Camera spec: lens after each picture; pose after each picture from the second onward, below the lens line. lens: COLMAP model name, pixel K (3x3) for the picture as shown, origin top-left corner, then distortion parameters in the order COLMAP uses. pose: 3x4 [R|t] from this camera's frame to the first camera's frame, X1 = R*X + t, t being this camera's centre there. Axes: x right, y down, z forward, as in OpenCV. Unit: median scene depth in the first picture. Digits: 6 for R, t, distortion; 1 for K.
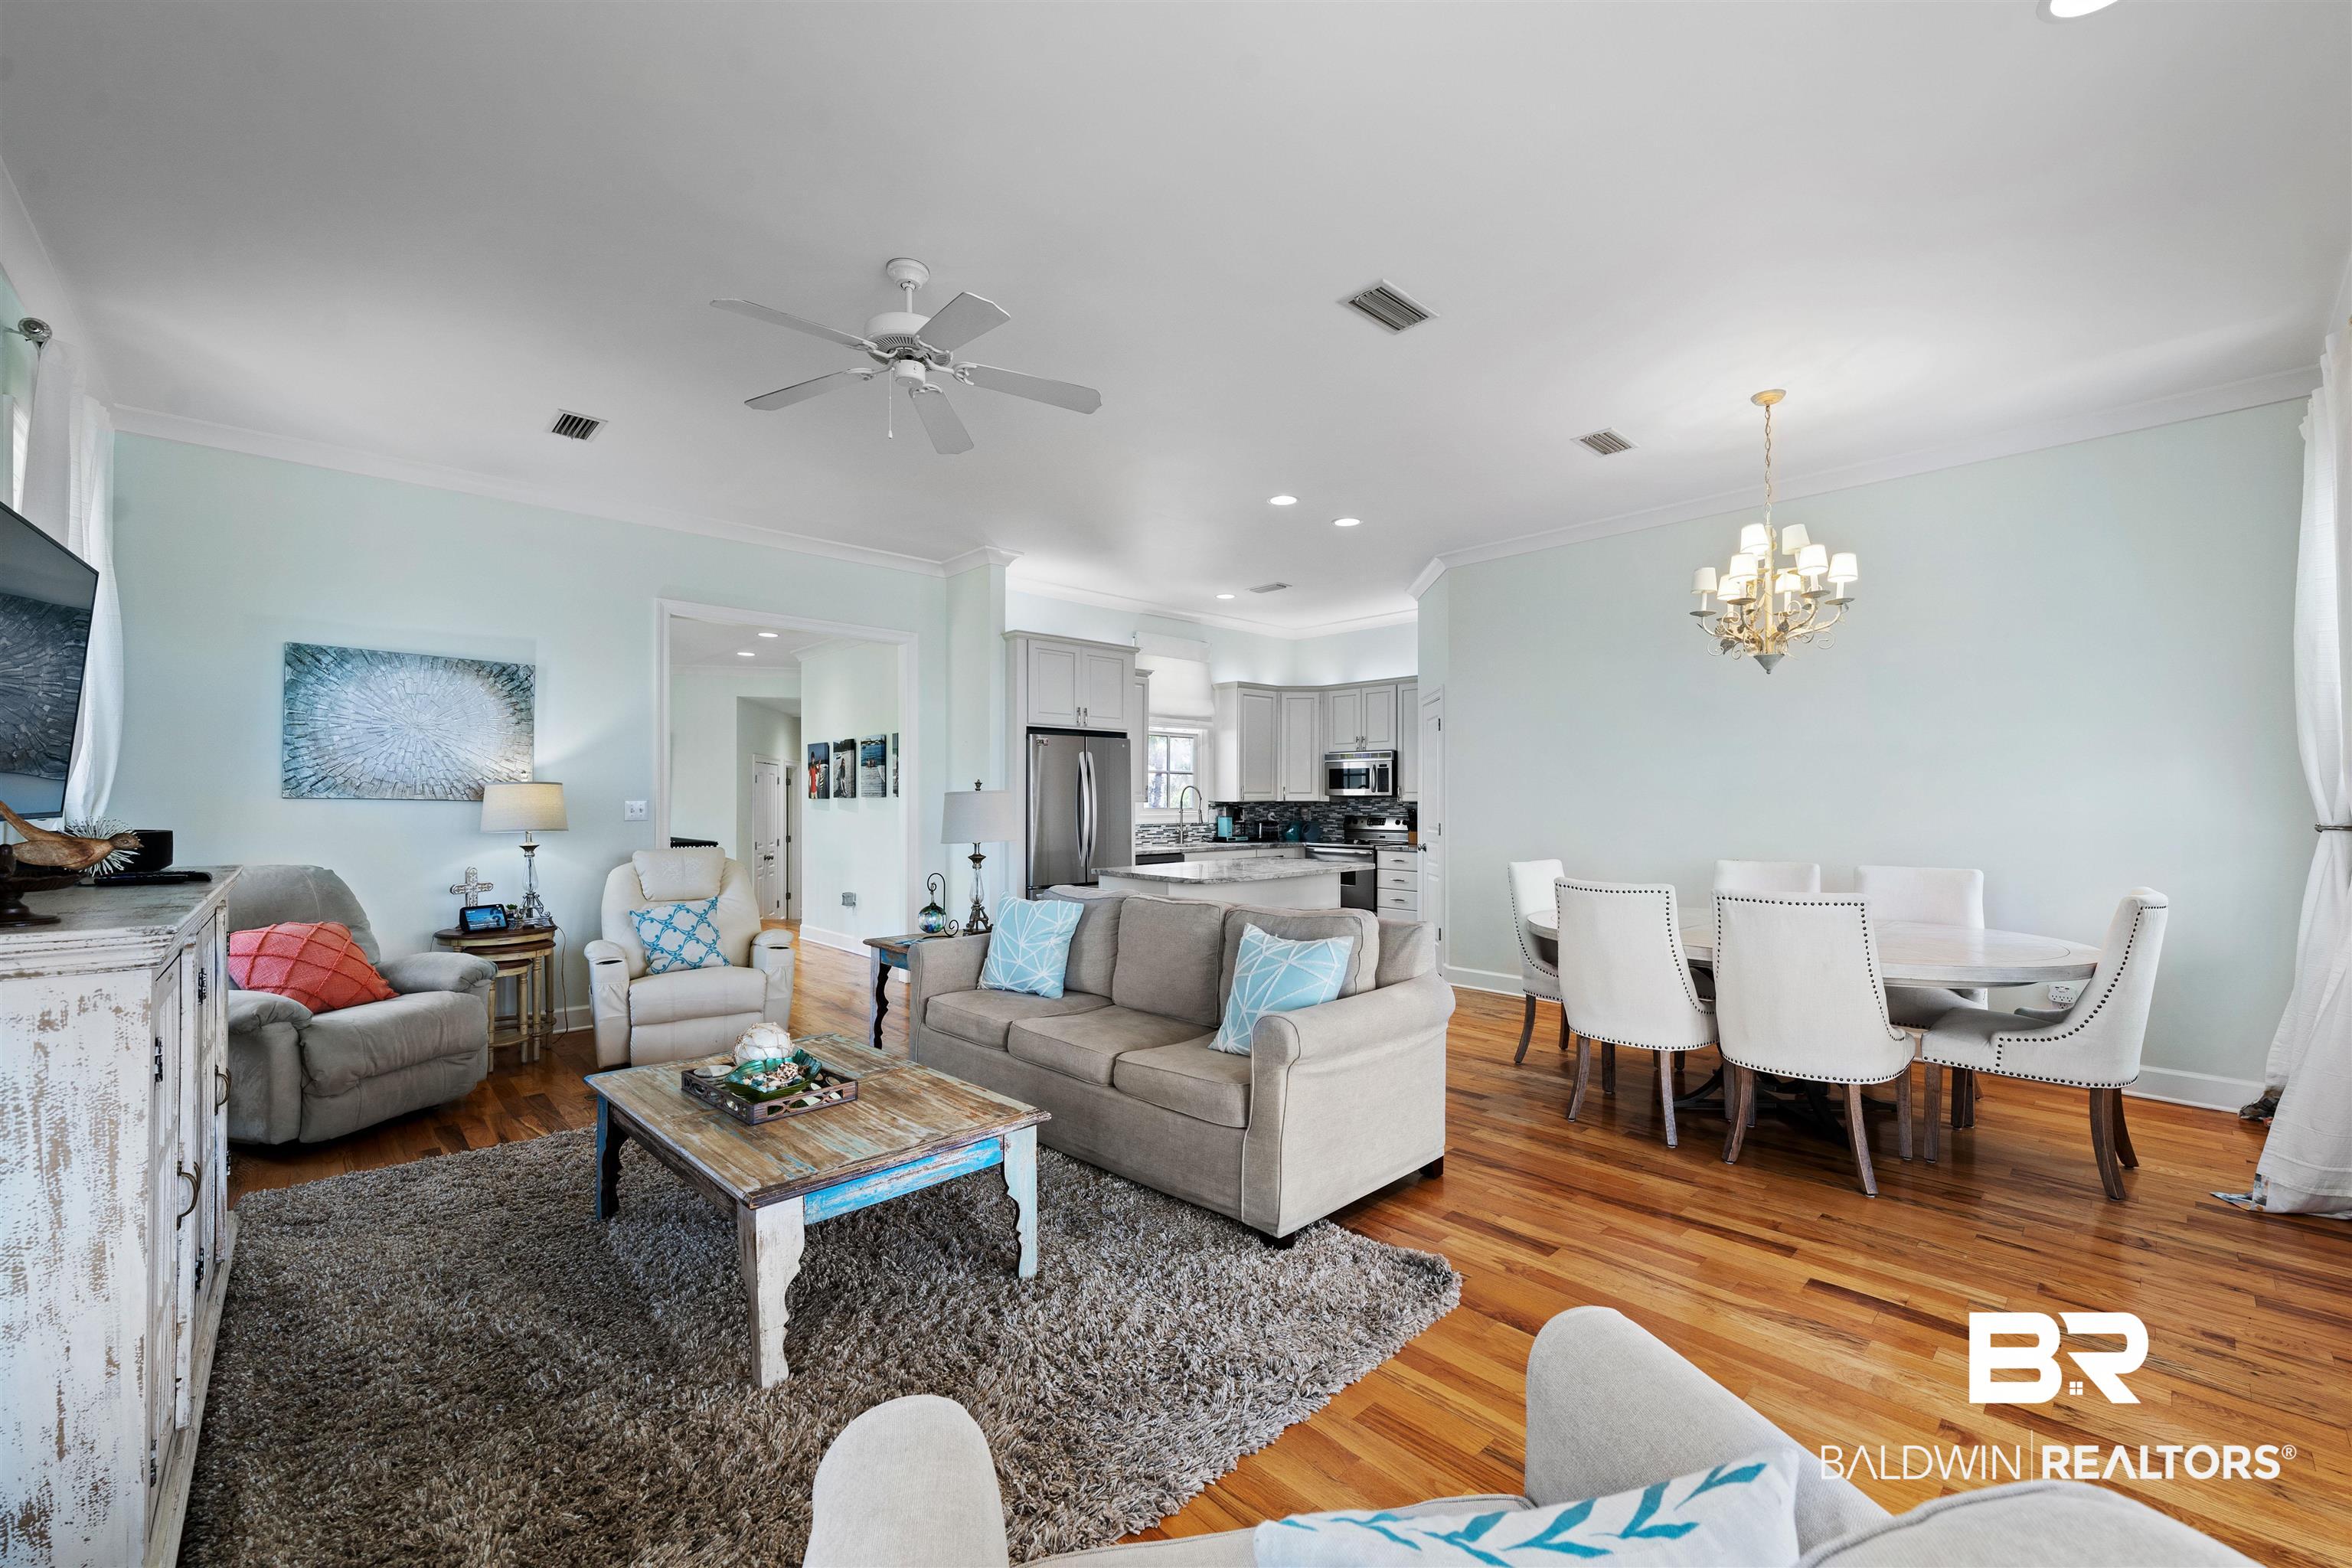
lens RADIAL K [[943.3, 0, 1168.0], [0, 943.3, 782.1], [0, 0, 1]] dist [0.004085, 0.000759]
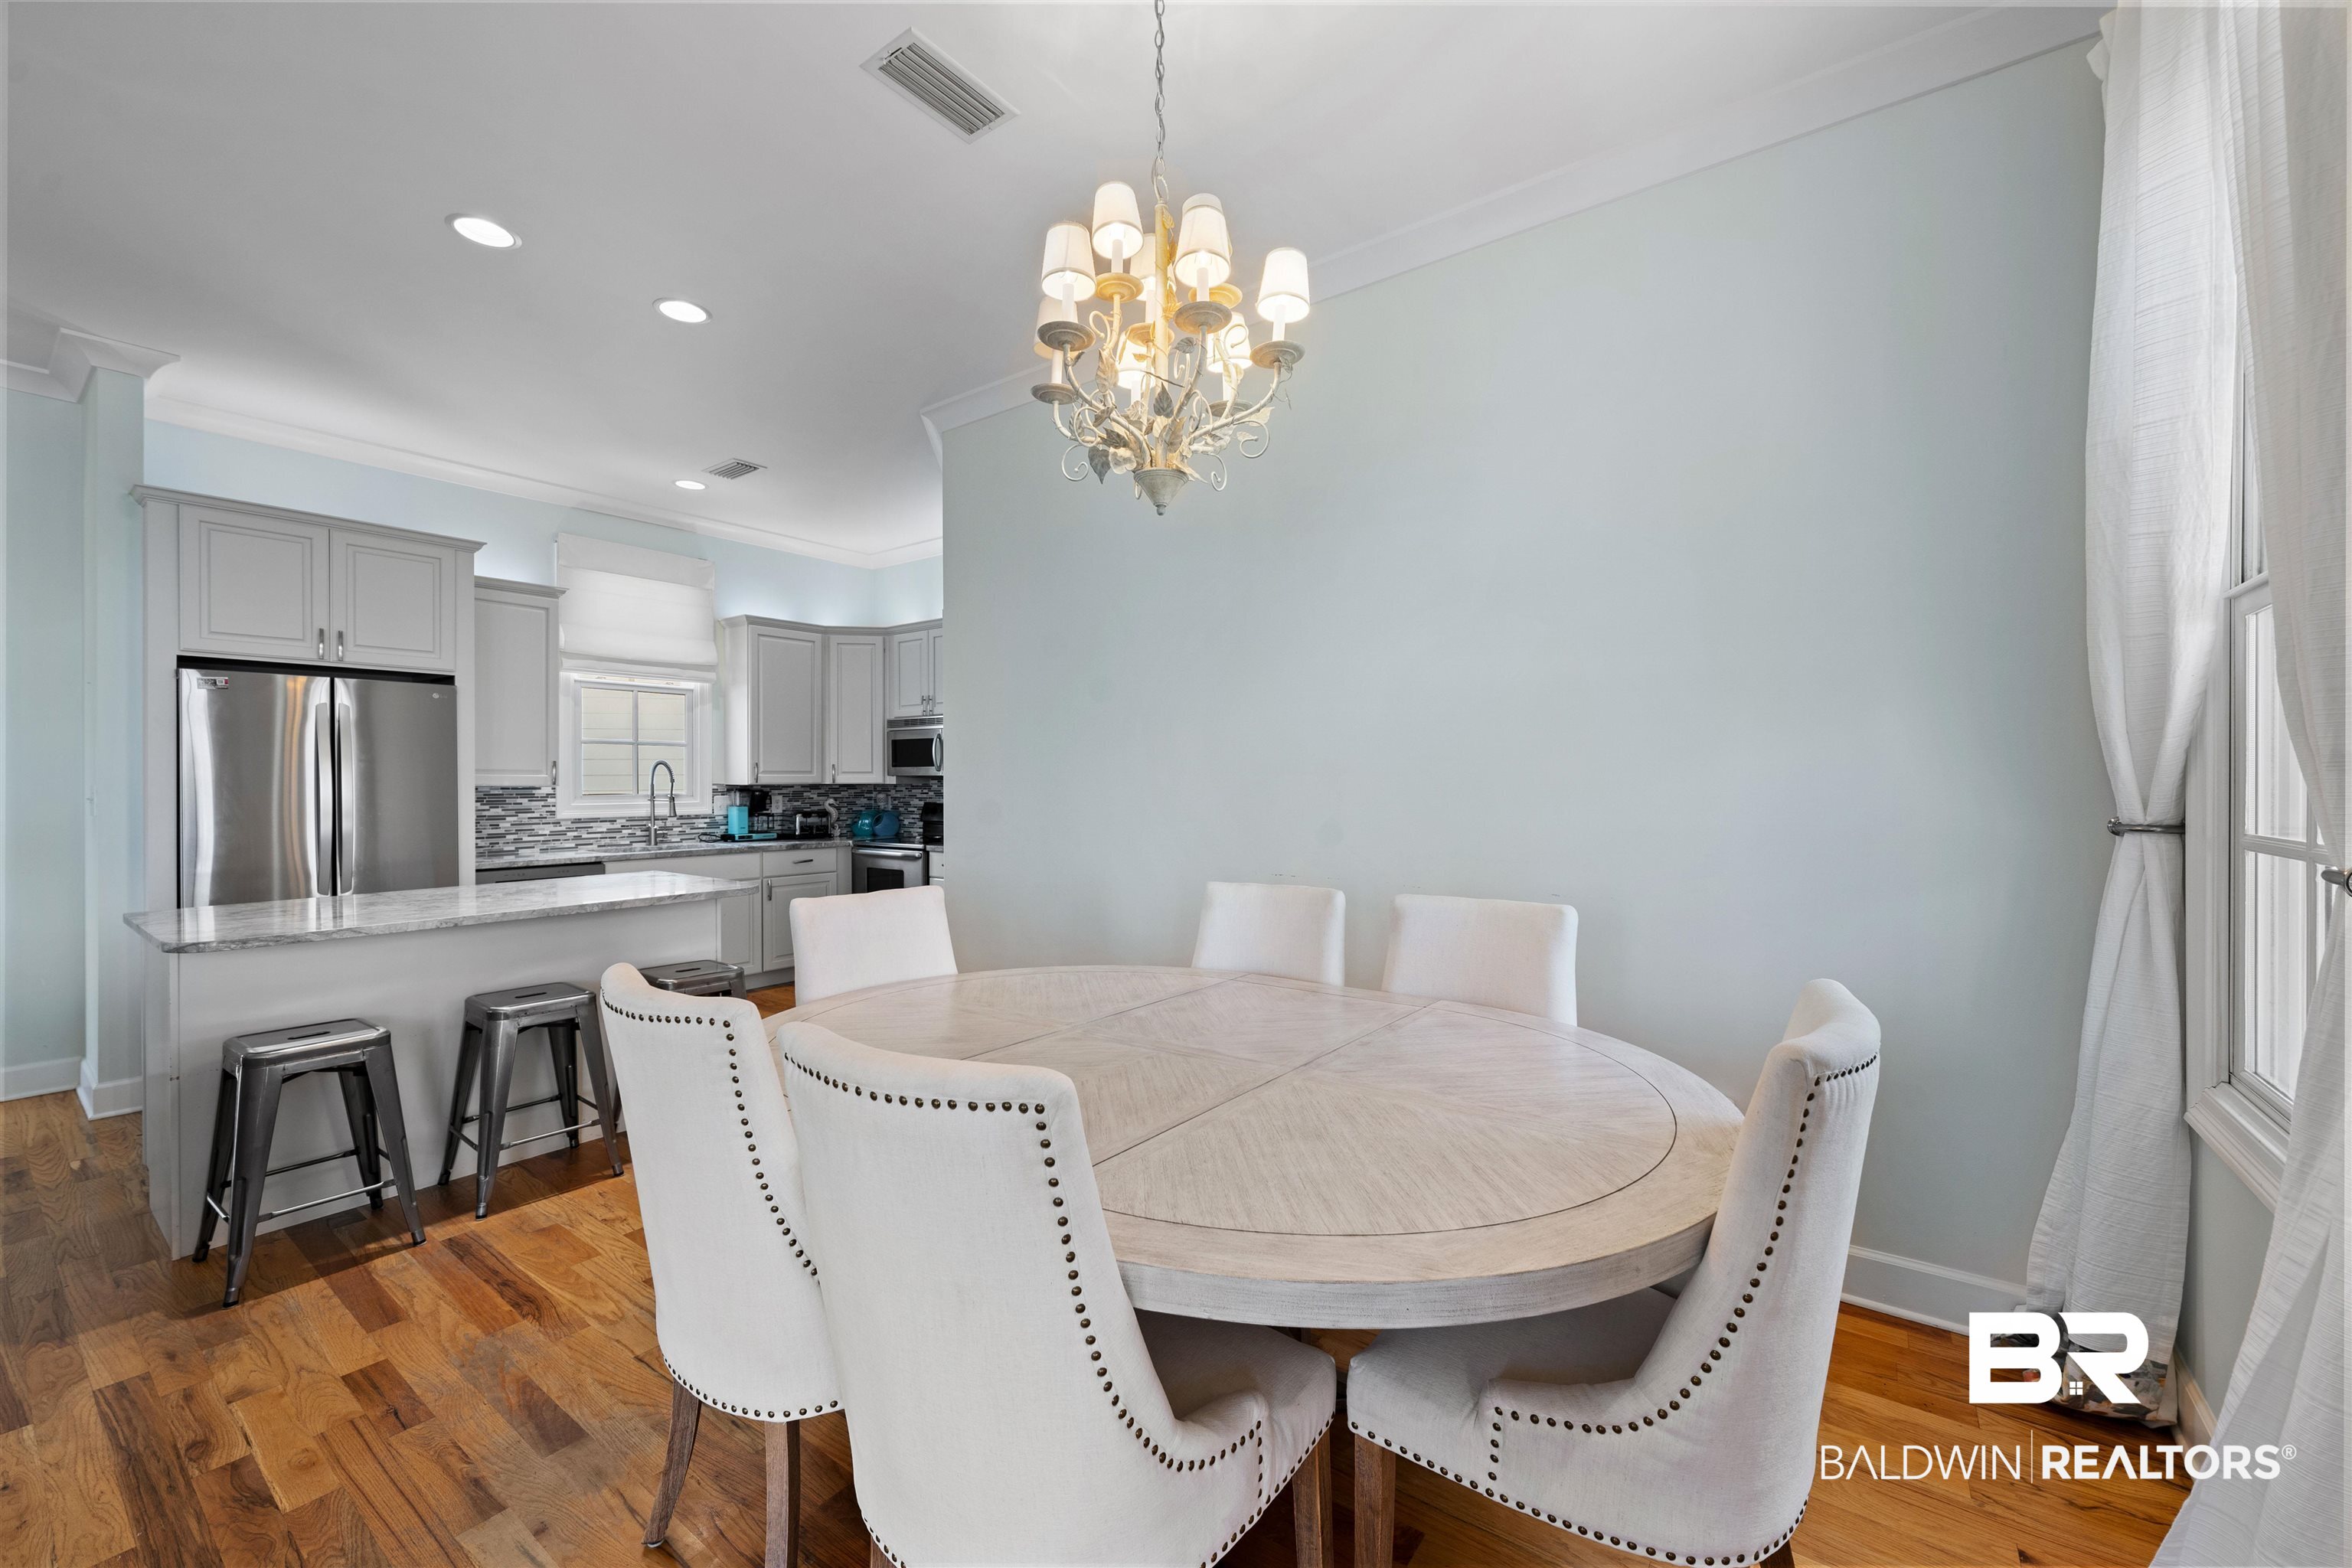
lens RADIAL K [[943.3, 0, 1162.0], [0, 943.3, 769.2], [0, 0, 1]] dist [0.004085, 0.000759]
pose [[0.985737, -0.001572, 0.168284, 0.258144], [0.000650, 0.999984, 0.005536, 0.005361], [-0.168290, -0.005347, 0.985723, 0.246237]]
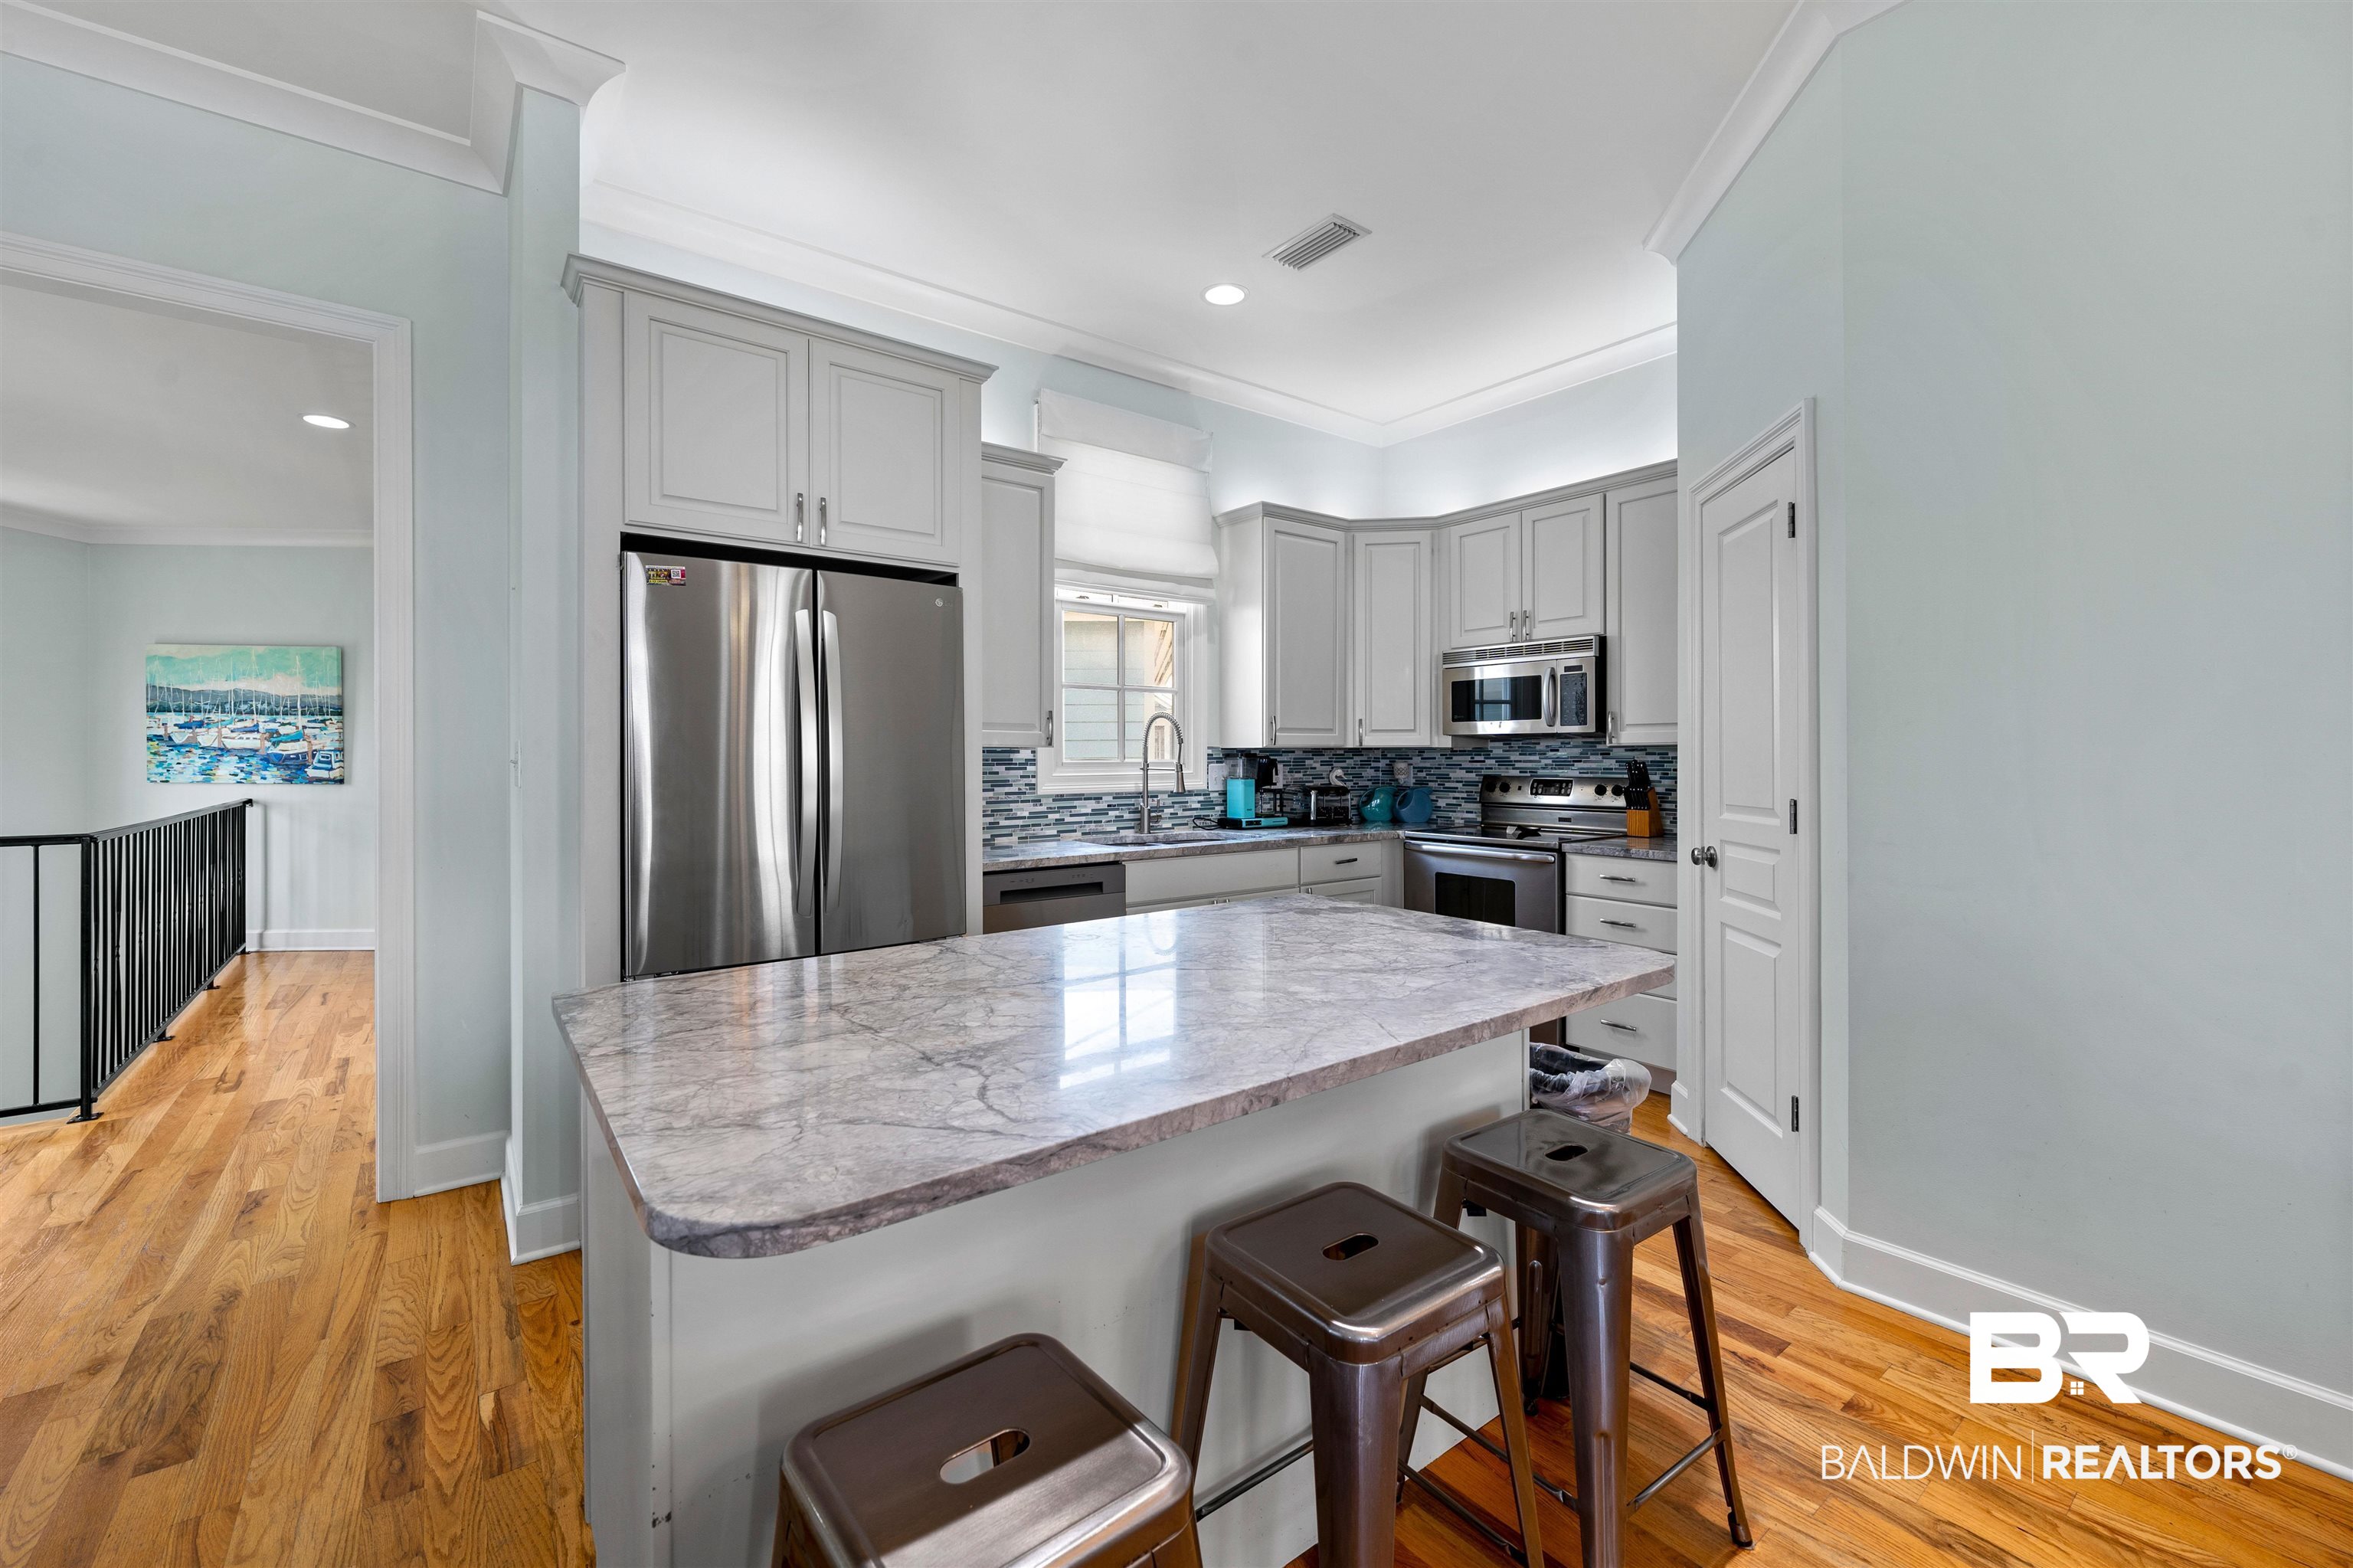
lens RADIAL K [[943.7, 0, 1140.4], [0, 943.7, 736.6], [0, 0, 1]] dist [0.004085, 0.000759]
pose [[0.994302, -0.005961, -0.106436, 0.061602], [0.005864, 0.999982, -0.001226, 0.015080], [0.106442, 0.000595, 0.994319, 0.499144]]
